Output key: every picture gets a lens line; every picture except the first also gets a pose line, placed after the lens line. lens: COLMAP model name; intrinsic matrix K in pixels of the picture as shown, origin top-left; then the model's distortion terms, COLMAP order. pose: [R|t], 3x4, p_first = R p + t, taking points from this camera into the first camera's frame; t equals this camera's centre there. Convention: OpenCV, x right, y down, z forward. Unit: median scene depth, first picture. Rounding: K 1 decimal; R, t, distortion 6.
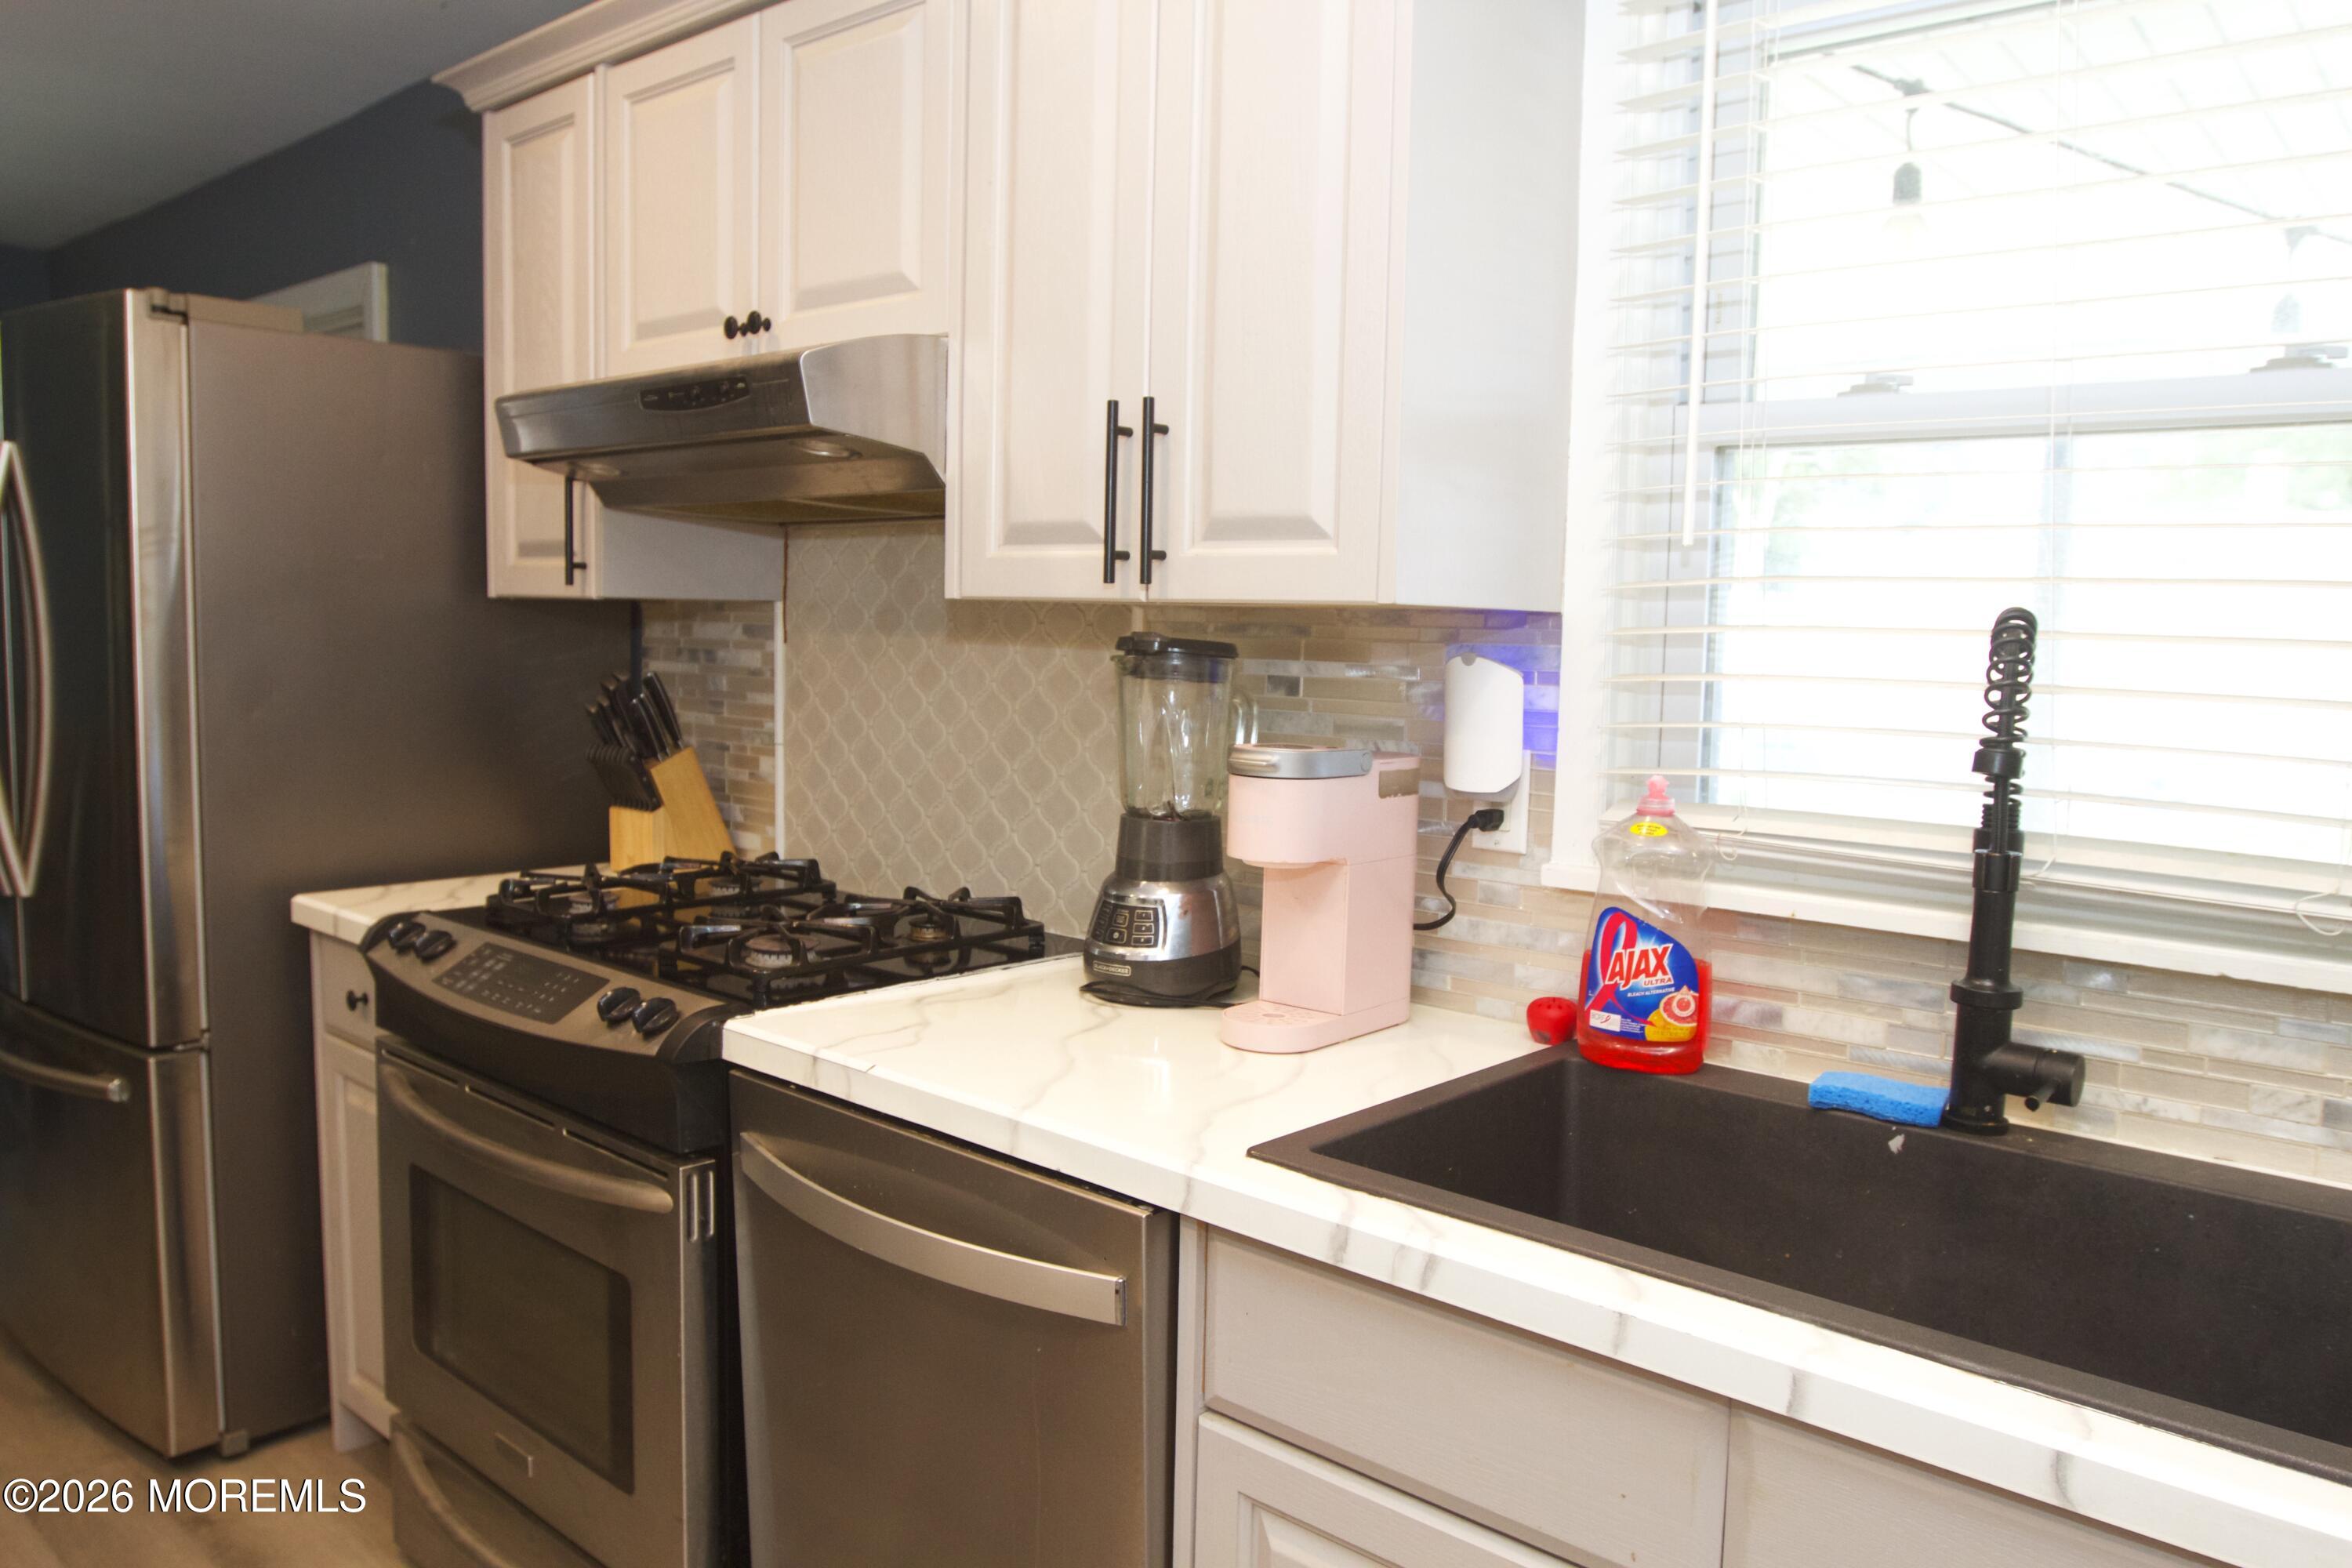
lens RADIAL K [[1730.9, 0, 1172.7], [0, 1730.9, 792.2], [0, 0, 1]] dist [-0.077752, 0.047902]
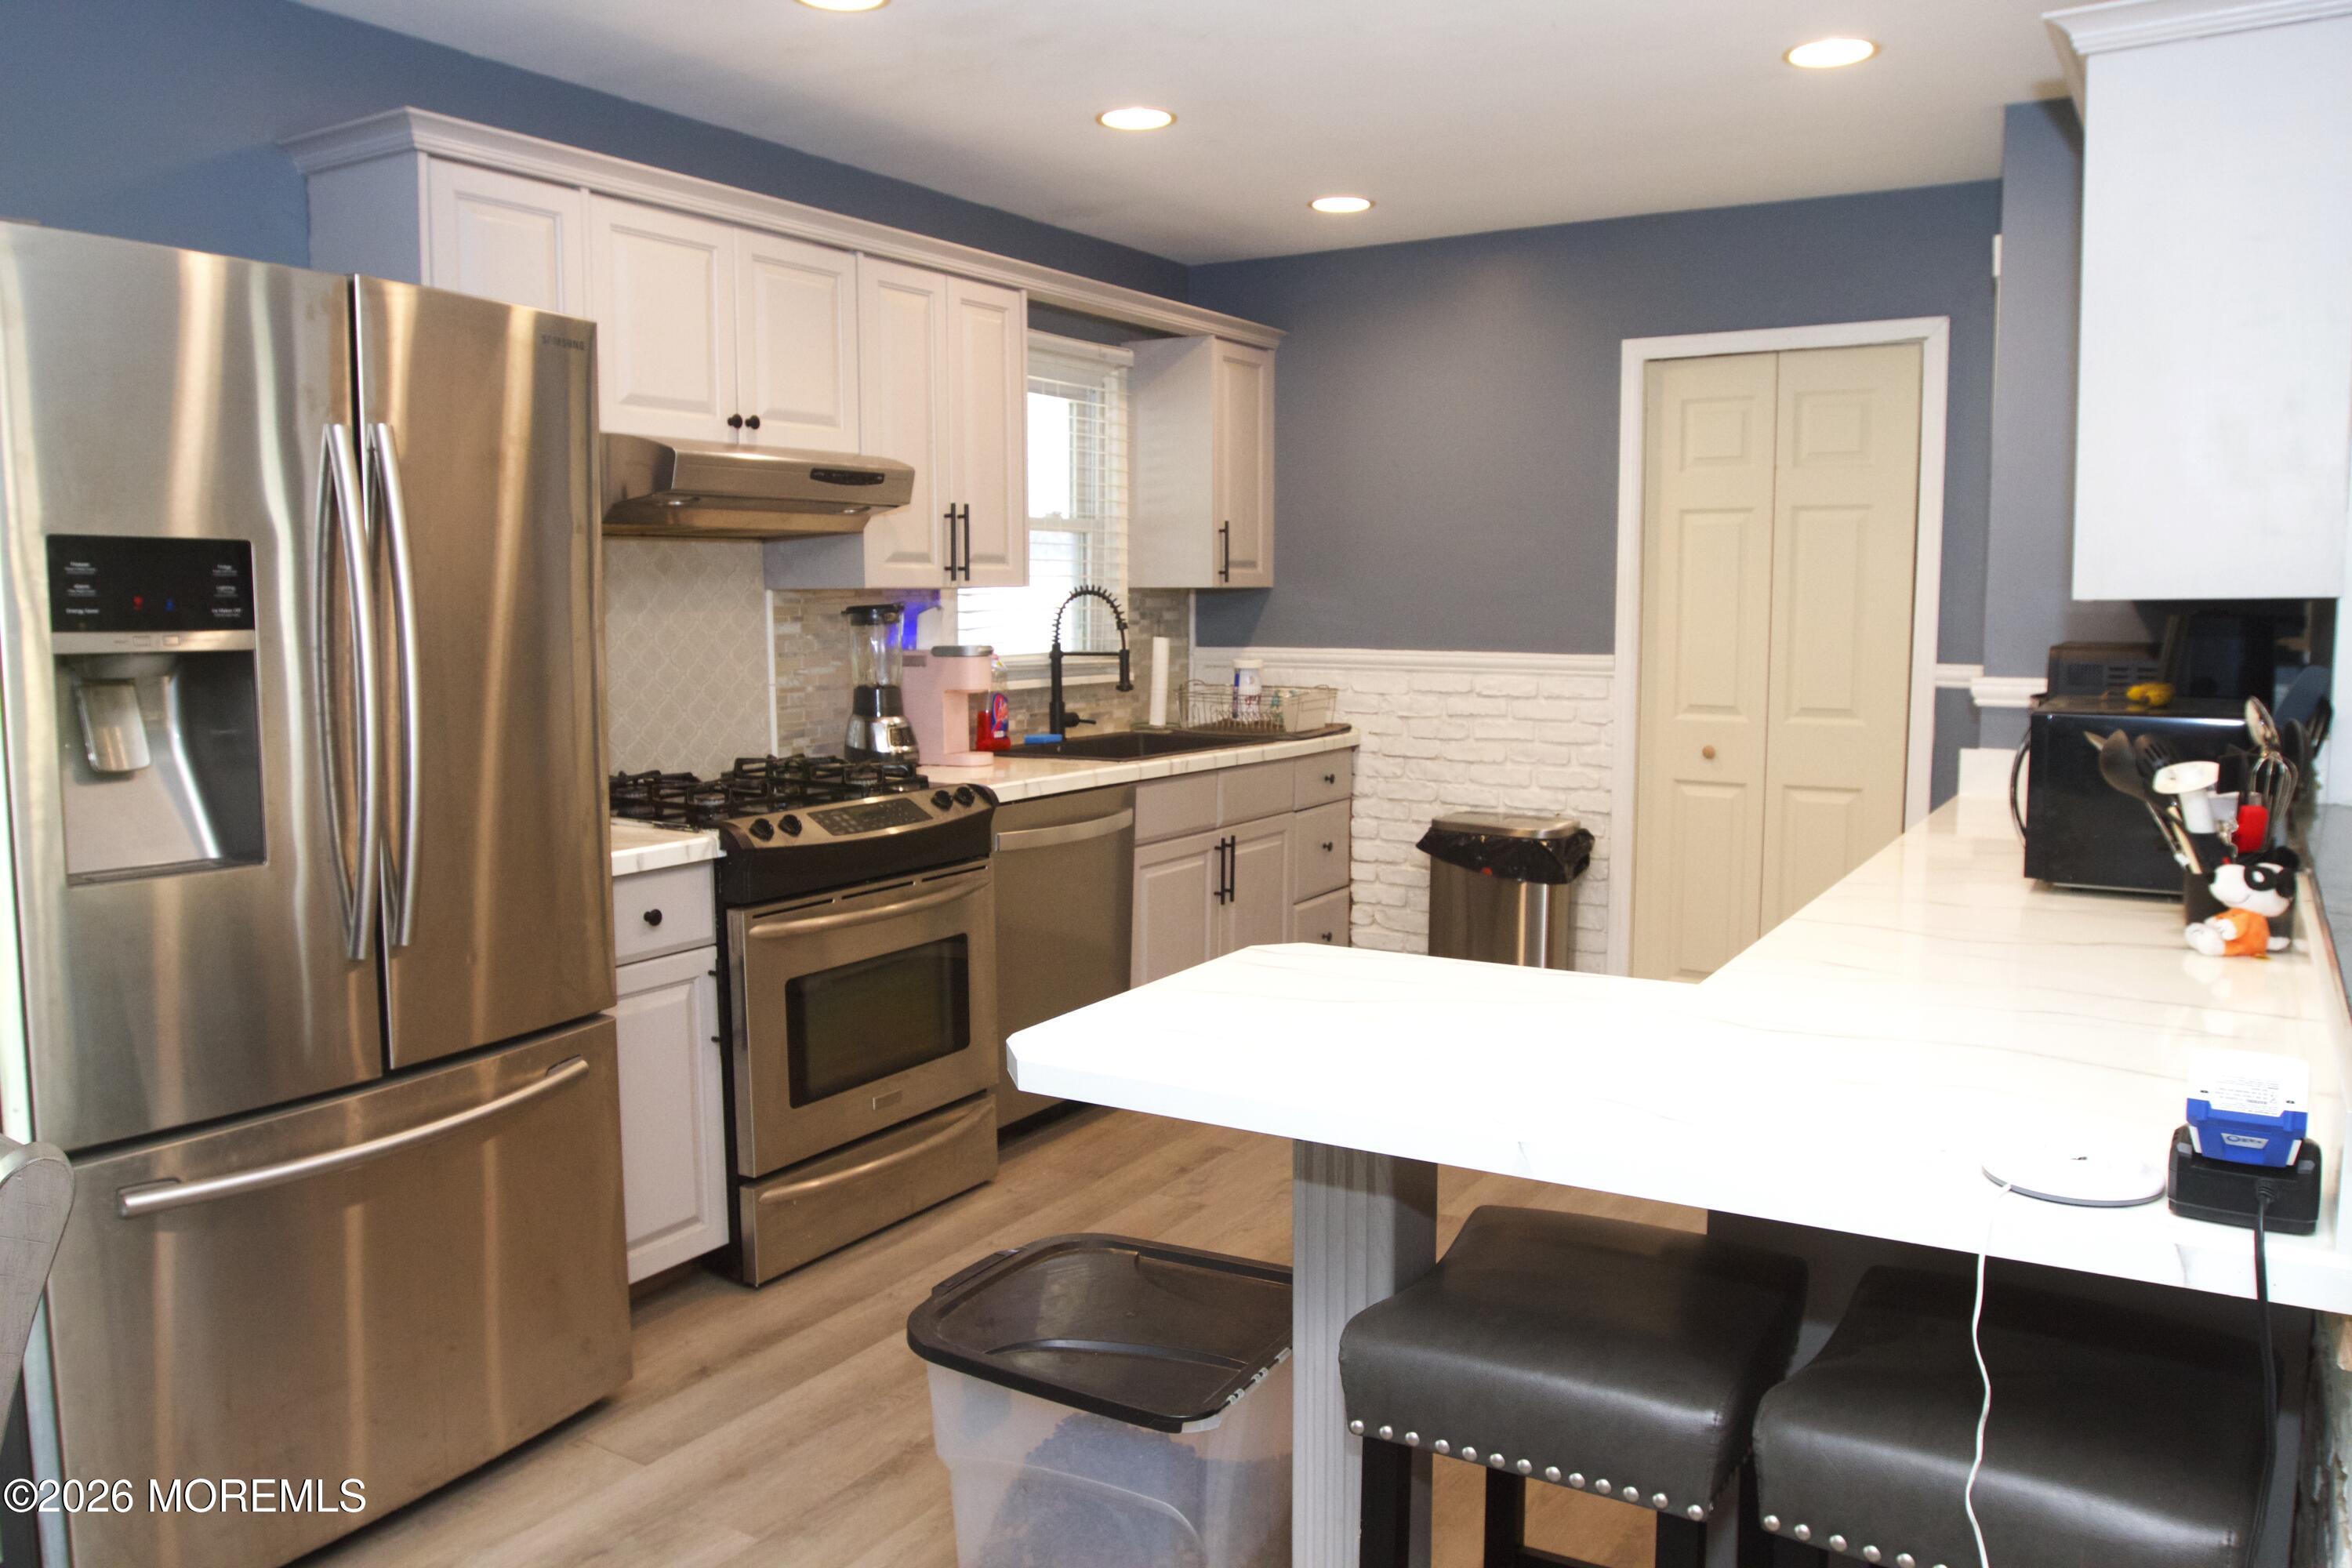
lens RADIAL K [[1730.9, 0, 1176.4], [0, 1730.9, 785.2], [0, 0, 1]] dist [-0.077752, 0.047902]
pose [[-0.181464, -0.113591, 0.976815, -2.460916], [0.114914, 0.984052, 0.135780, -0.131147], [-0.976661, 0.136888, -0.165517, 1.141967]]
